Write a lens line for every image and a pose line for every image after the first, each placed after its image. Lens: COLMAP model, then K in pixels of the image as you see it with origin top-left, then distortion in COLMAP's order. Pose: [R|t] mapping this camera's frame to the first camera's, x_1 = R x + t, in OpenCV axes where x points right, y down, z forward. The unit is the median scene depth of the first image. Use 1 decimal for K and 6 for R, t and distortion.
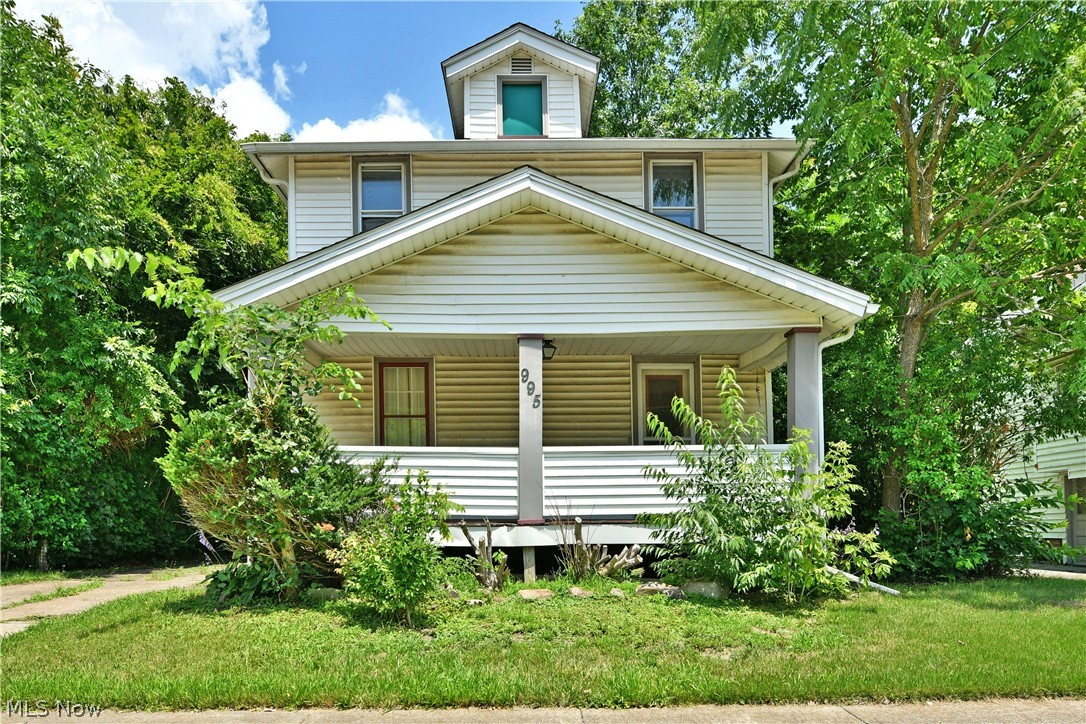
lens RADIAL K [[809.9, 0, 507.7], [0, 809.9, 523.3], [0, 0, 1]] dist [-0.000530, -0.000053]
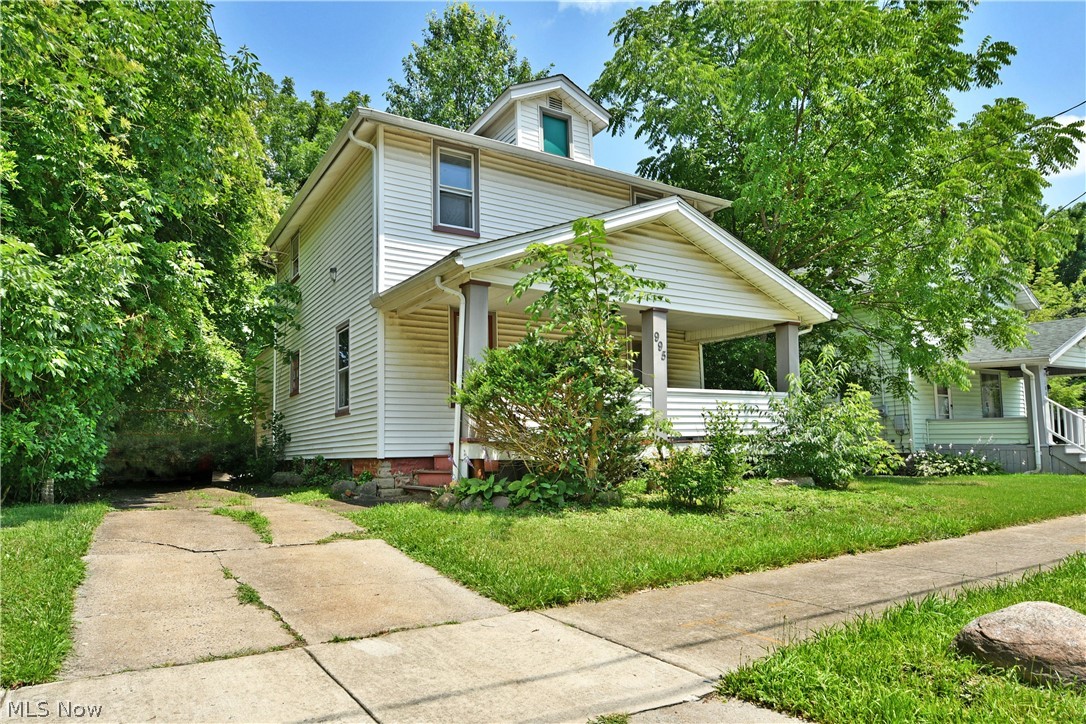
lens RADIAL K [[684.9, 0, 543.7], [0, 684.9, 412.2], [0, 0, 1]] dist [-0.025261, 0.000005]
pose [[0.848368, 0.020442, 0.529012, -0.761769], [0.012582, 0.998194, -0.058749, 0.015253], [-0.529257, 0.056497, 0.846578, 0.105416]]
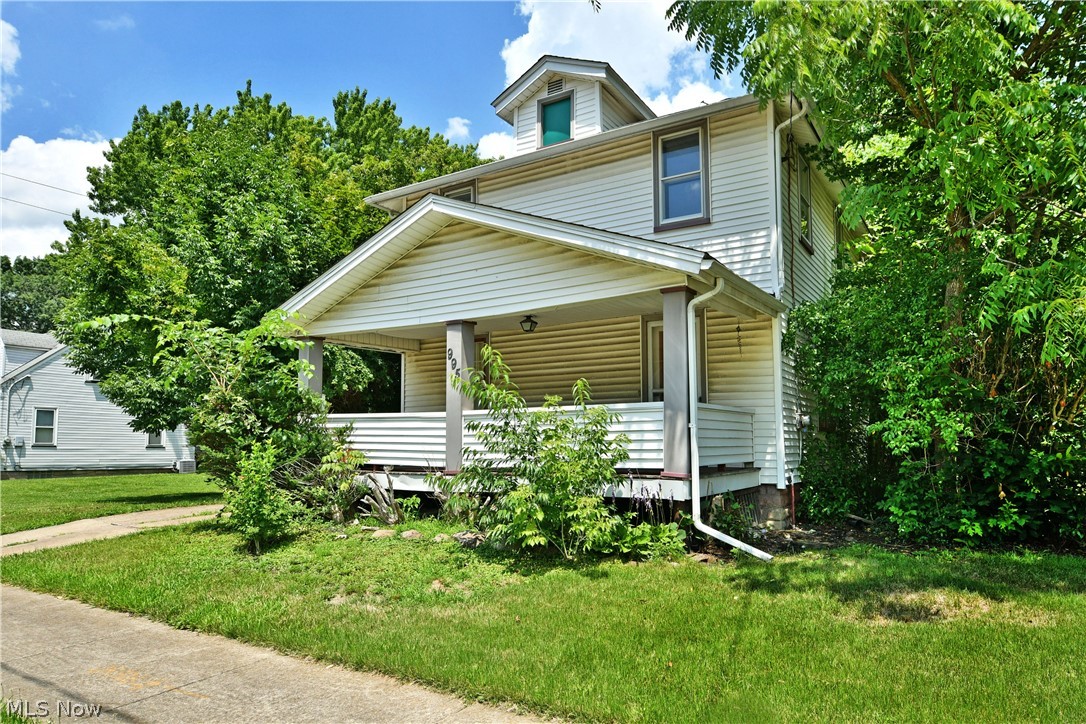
lens RADIAL K [[701.5, 0, 543.7], [0, 701.5, 395.8], [0, 0, 1]] dist [0.005301, 0.000750]
pose [[0.843299, -0.036342, -0.536214, 0.709972], [0.002024, 0.997919, -0.064451, -0.047708], [0.537440, 0.053266, 0.841618, 0.171383]]
